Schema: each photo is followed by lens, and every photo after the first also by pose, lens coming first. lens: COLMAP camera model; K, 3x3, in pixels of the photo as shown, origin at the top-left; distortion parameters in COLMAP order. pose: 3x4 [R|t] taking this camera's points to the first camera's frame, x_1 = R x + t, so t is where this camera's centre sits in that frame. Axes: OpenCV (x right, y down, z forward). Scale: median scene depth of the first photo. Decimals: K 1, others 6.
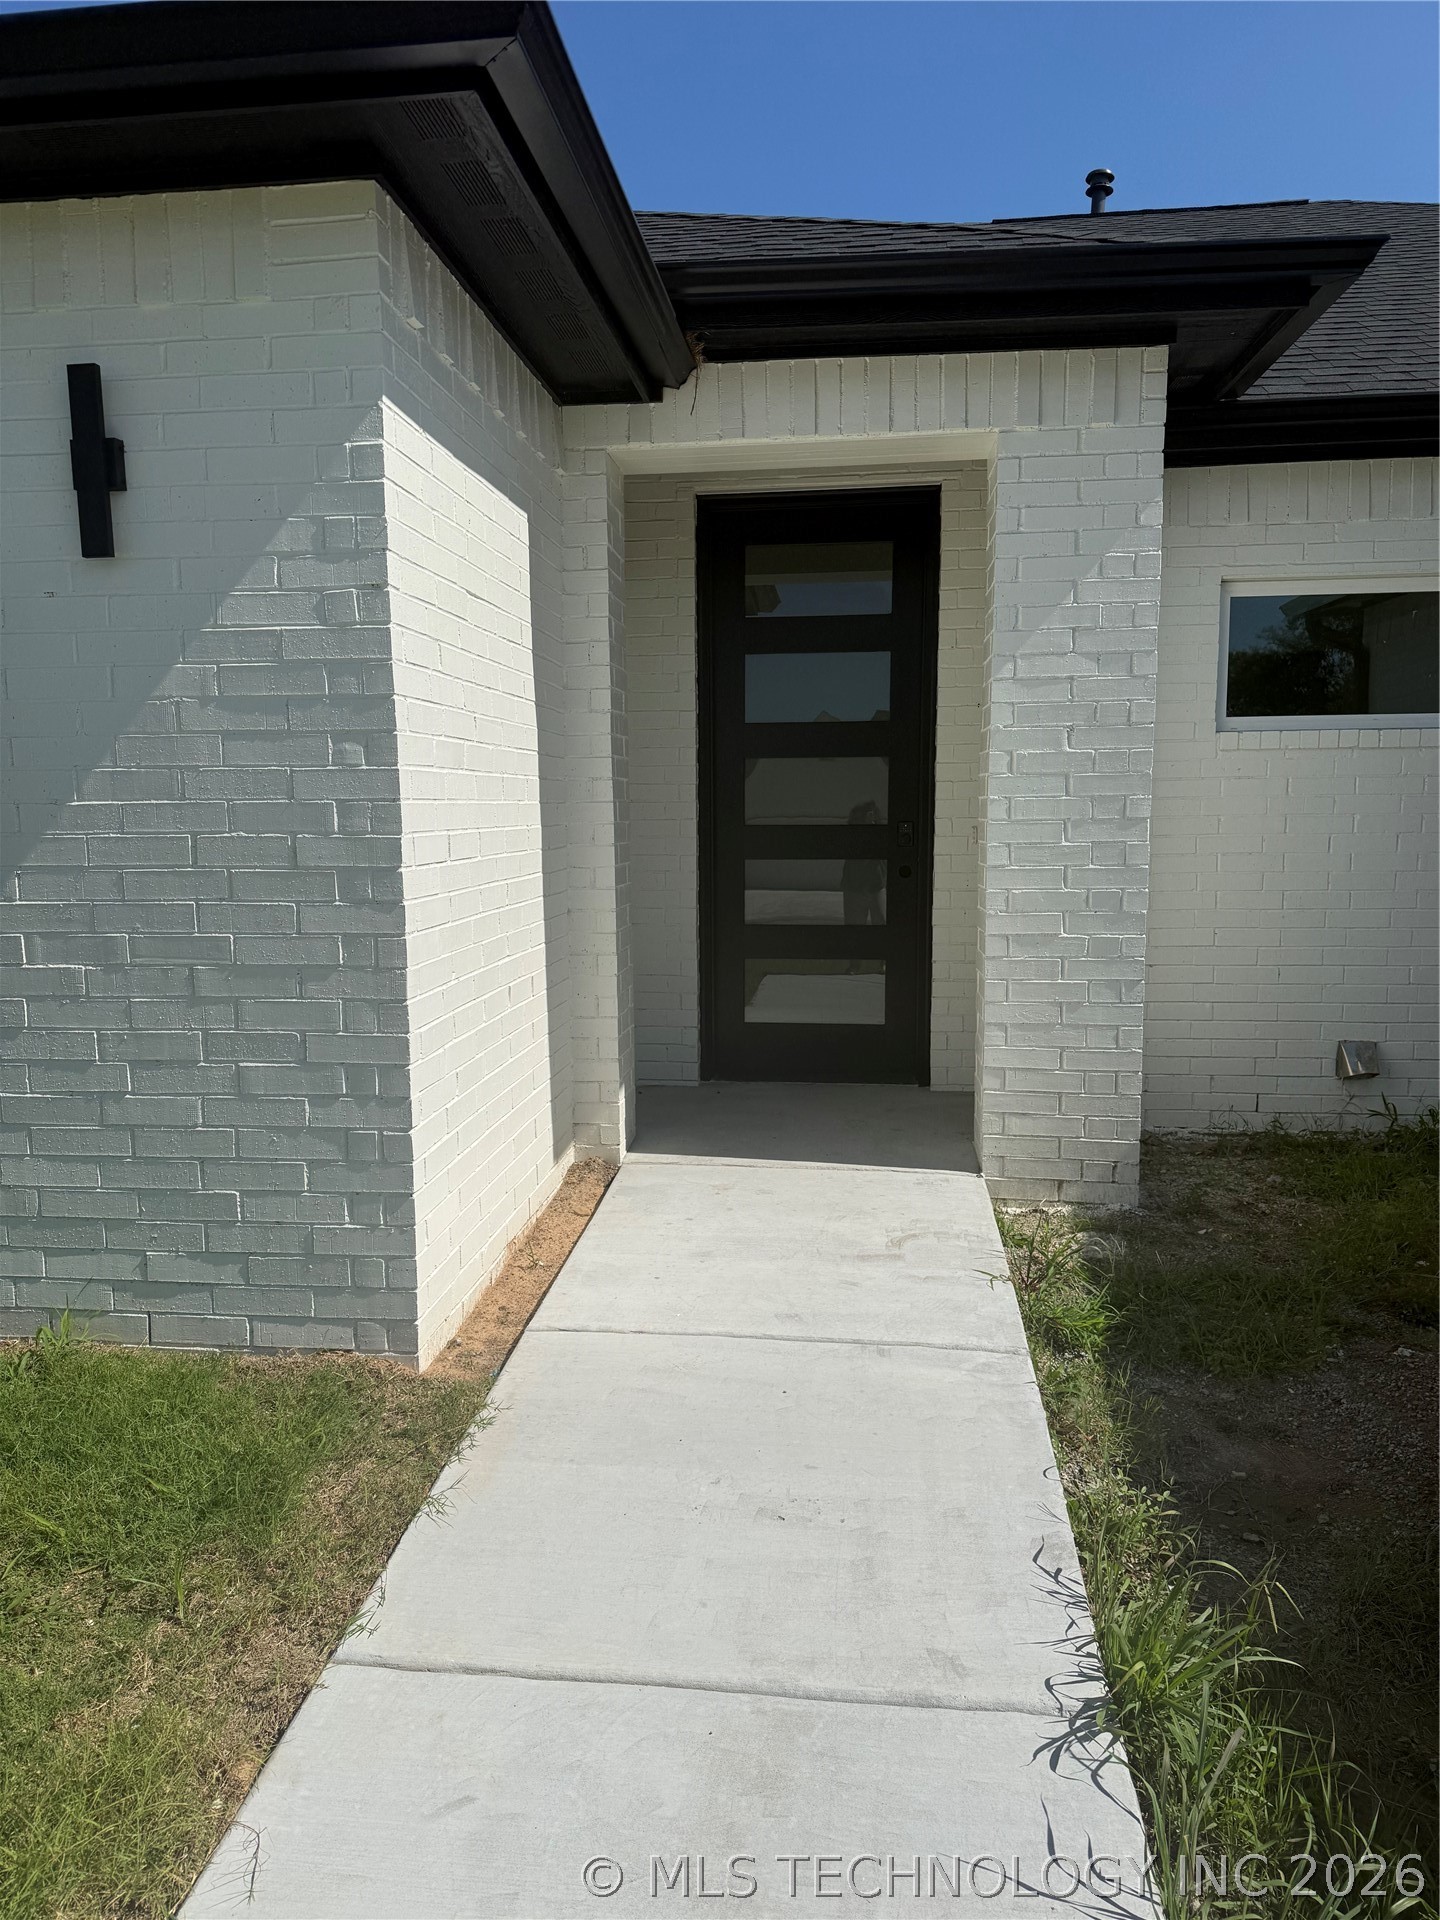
lens RADIAL K [[1359.5, 0, 708.5], [0, 1359.5, 968.2], [0, 0, 1]] dist [0.071920, -0.078830]
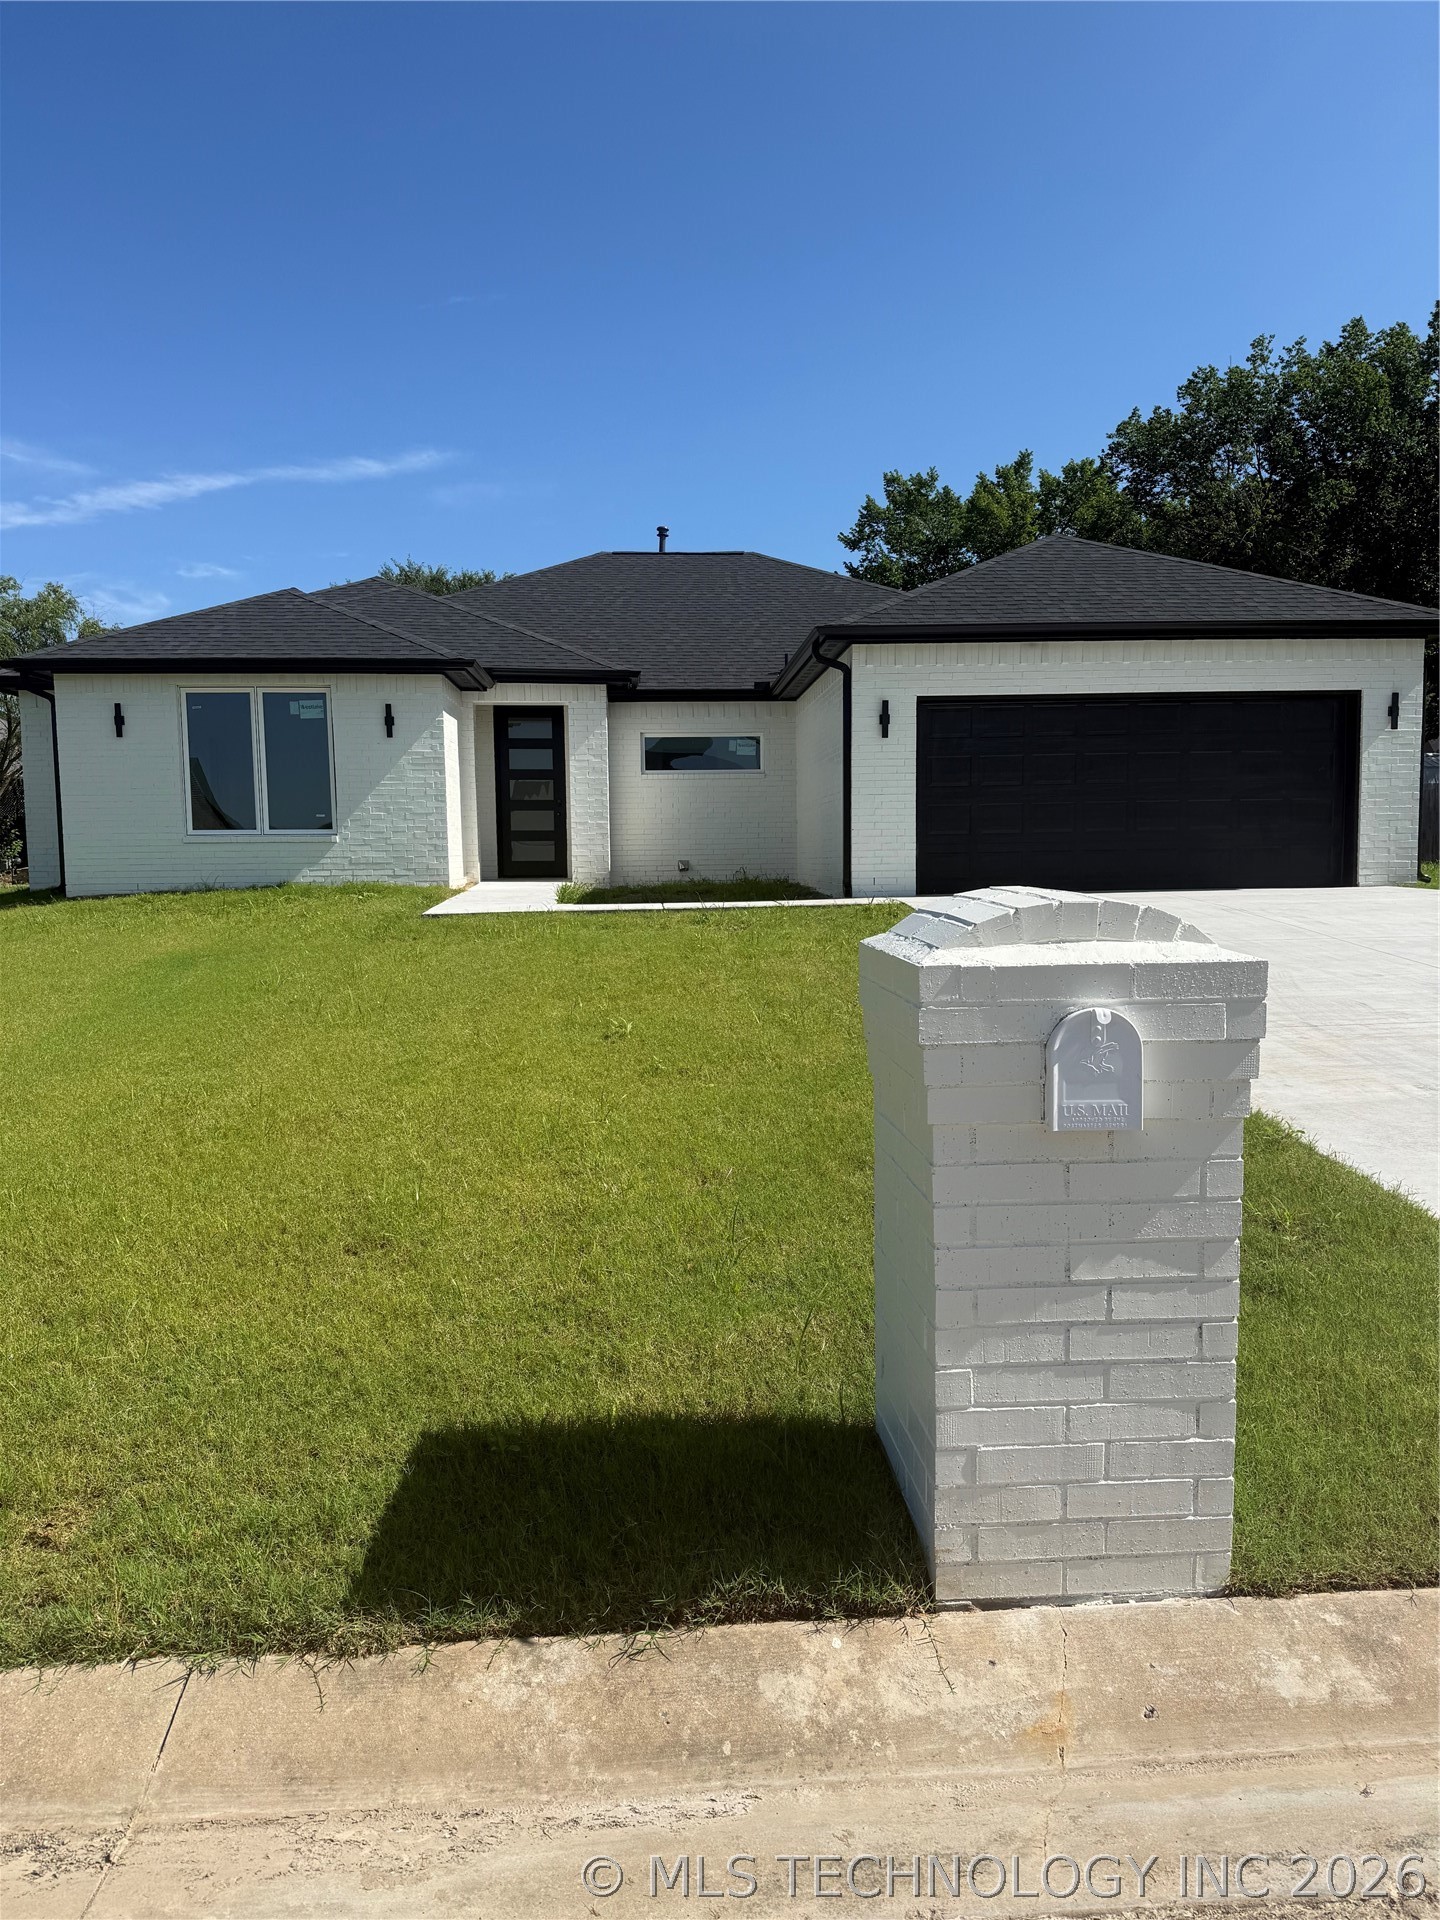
lens RADIAL K [[1359.5, 0, 736.2], [0, 1359.5, 999.0], [0, 0, 1]] dist [0.071920, -0.078830]
pose [[0.982136, -0.021009, 0.186997, -0.085367], [0.023995, 0.999618, -0.013716, 0.594060], [-0.186638, 0.017958, 0.982265, -3.201630]]
